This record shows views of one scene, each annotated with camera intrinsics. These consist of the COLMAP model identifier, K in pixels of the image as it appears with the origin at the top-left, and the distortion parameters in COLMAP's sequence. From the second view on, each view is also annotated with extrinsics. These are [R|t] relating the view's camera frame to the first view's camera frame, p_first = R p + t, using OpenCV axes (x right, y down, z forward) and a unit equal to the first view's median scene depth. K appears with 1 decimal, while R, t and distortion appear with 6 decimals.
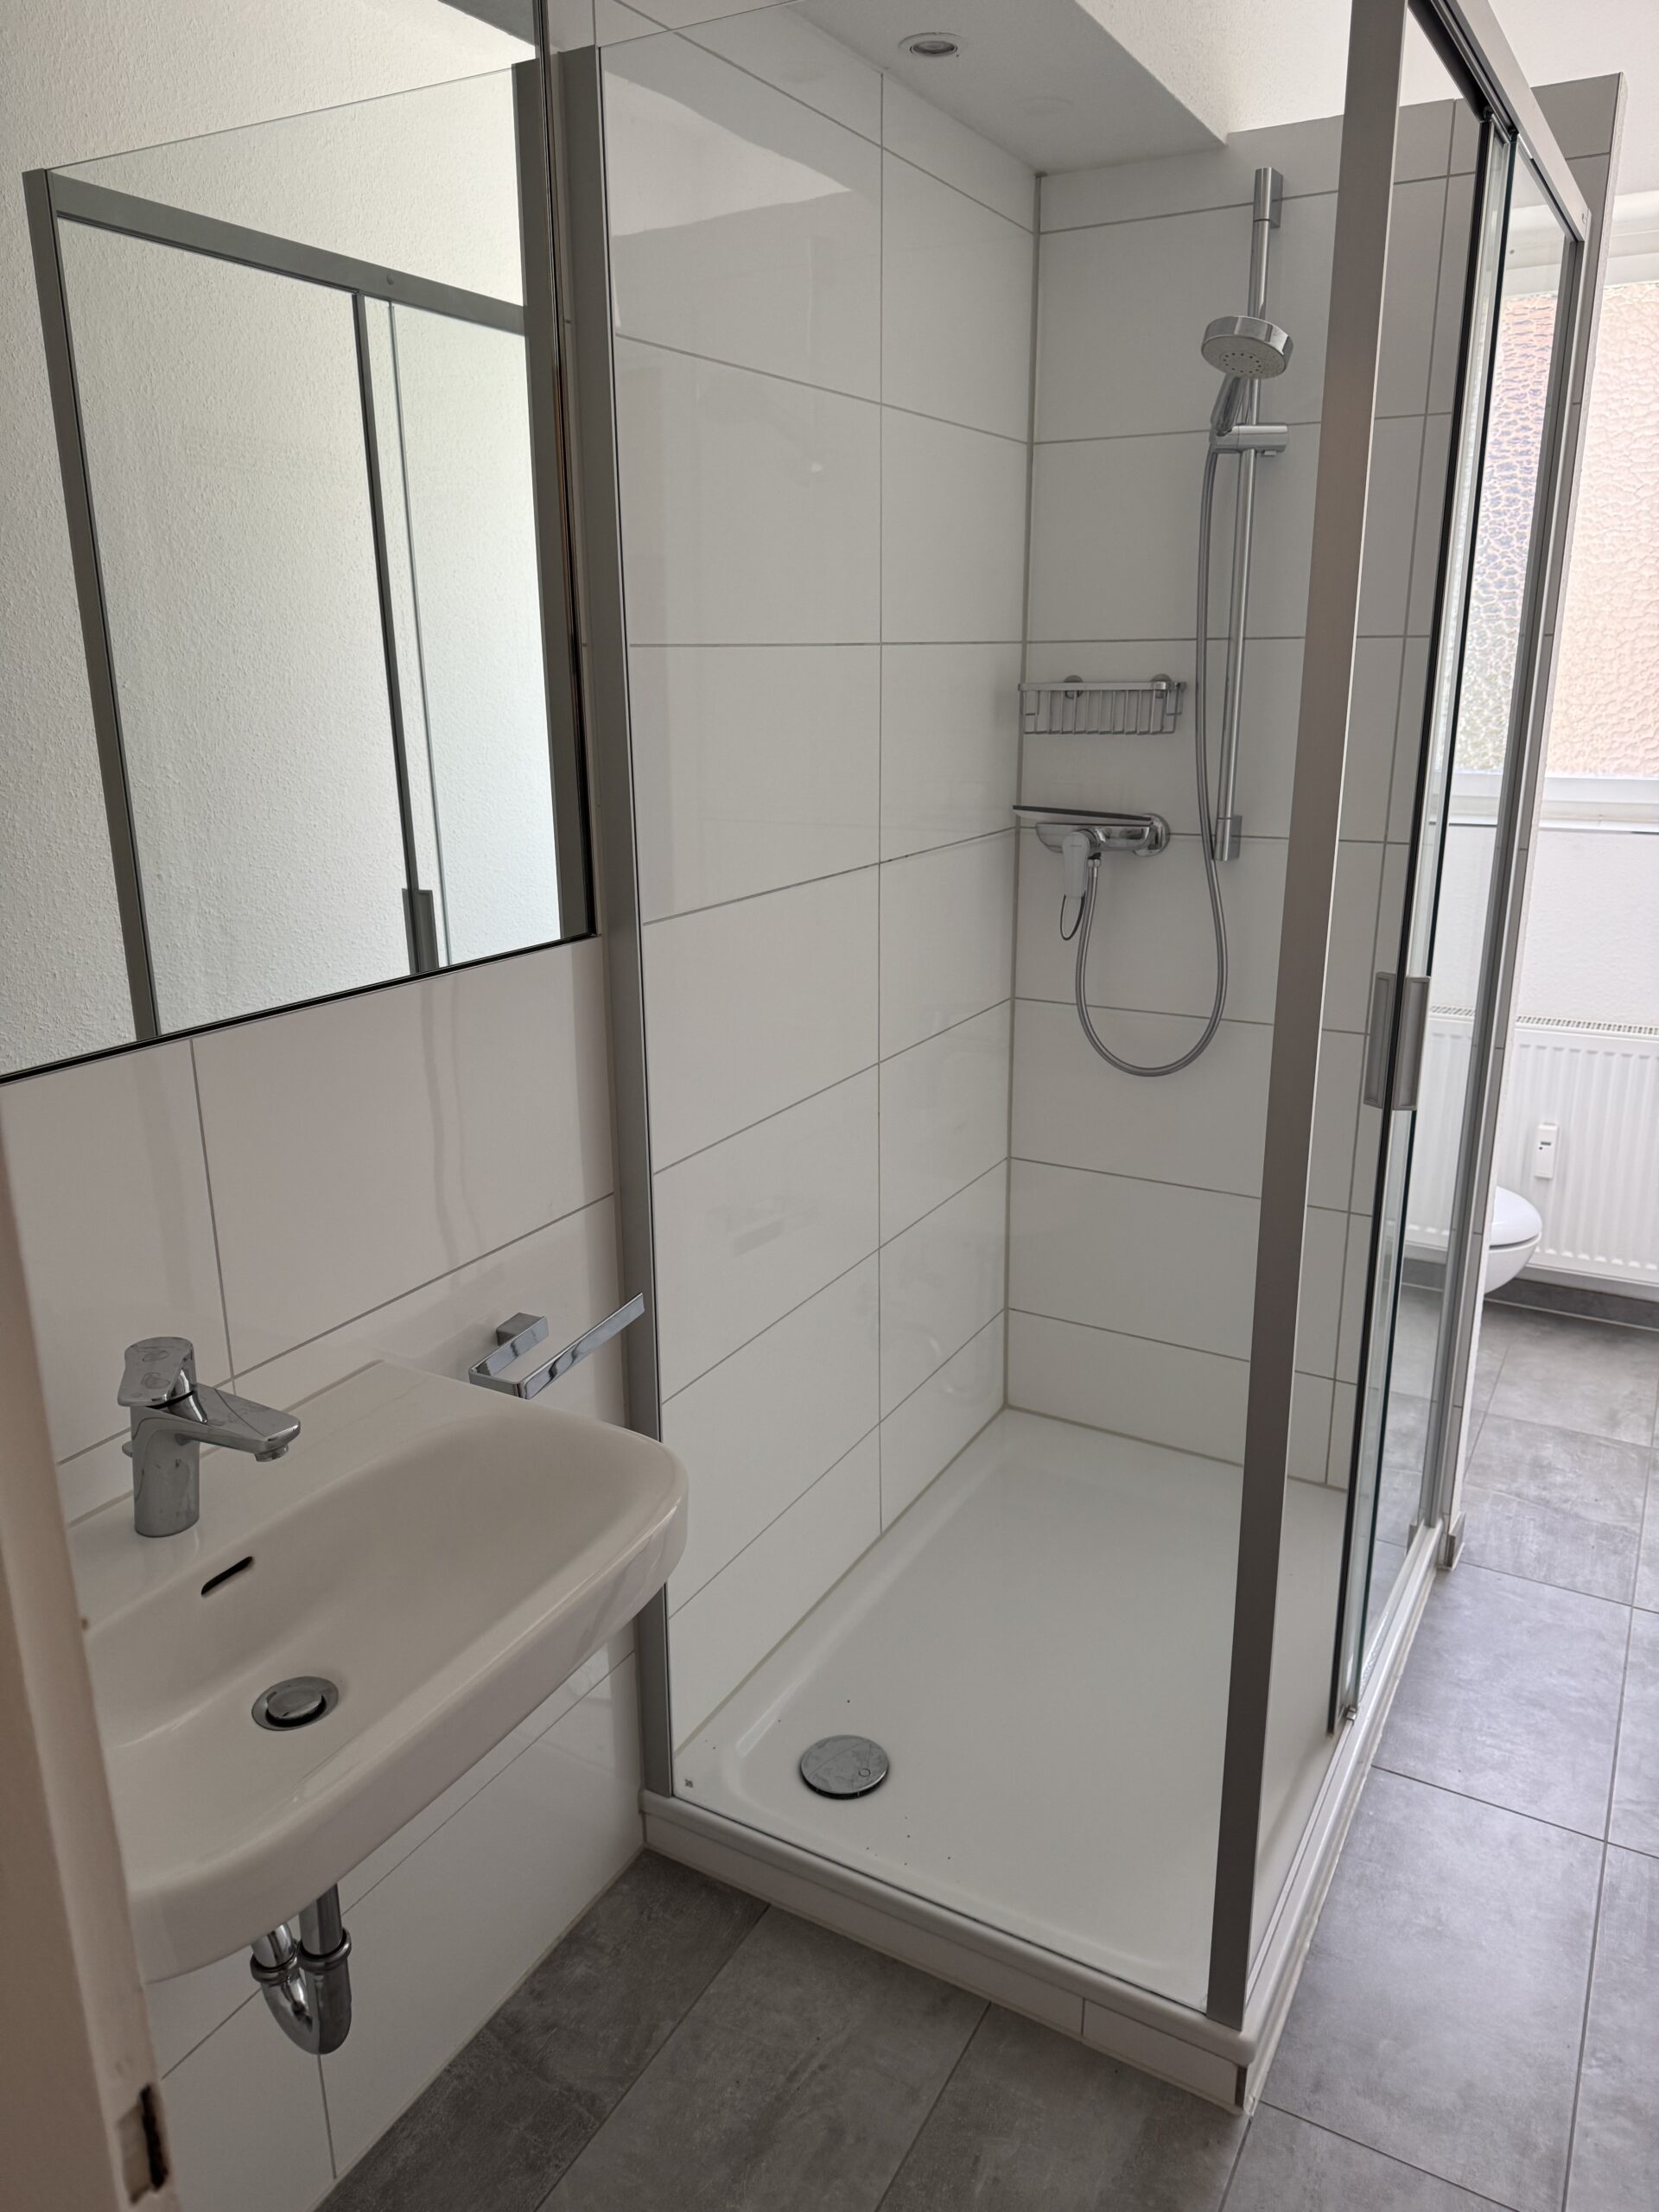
lens RADIAL K [[1555.2, 0, 844.0], [0, 1555.2, 1107.2], [0, 0, 1]] dist [0.032760, -0.049288]
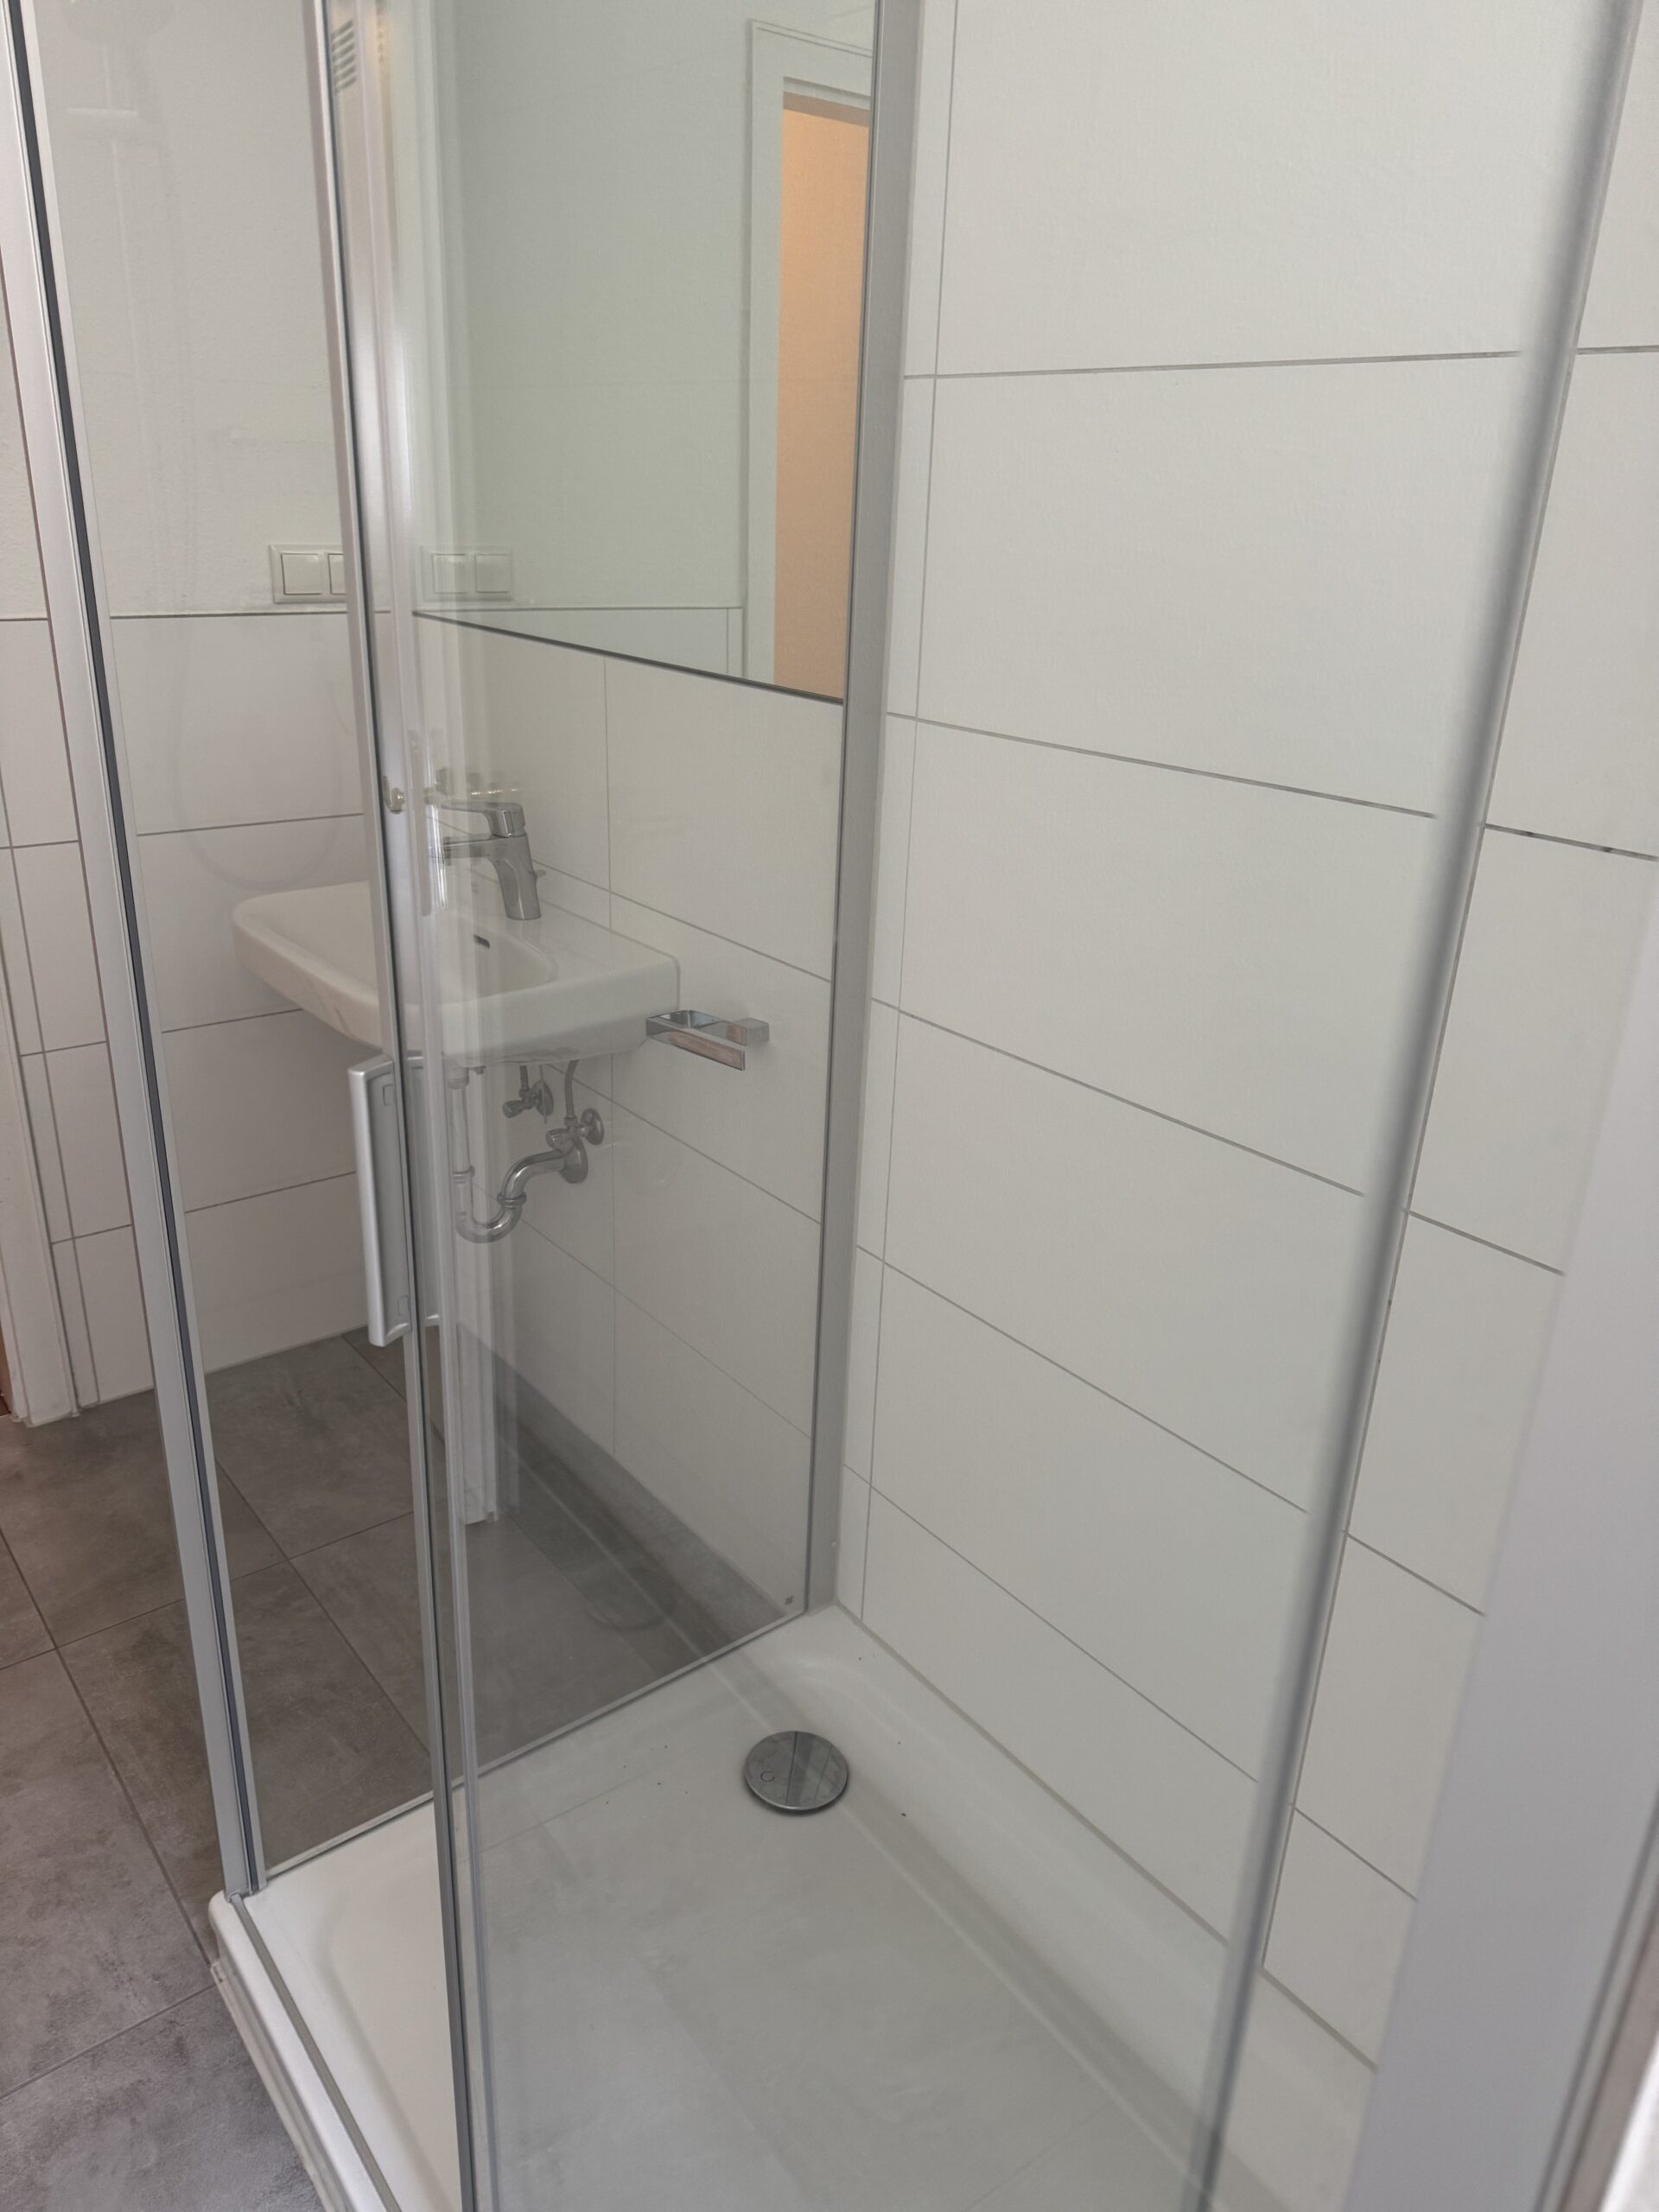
lens RADIAL K [[1555.2, 0, 830.8], [0, 1555.2, 1107.8], [0, 0, 1]] dist [0.032760, -0.049288]
pose [[-0.394815, 0.317565, -0.862133, 0.761895], [-0.286387, 0.849076, 0.443906, -0.333651], [0.872986, 0.422164, -0.244281, 1.330424]]
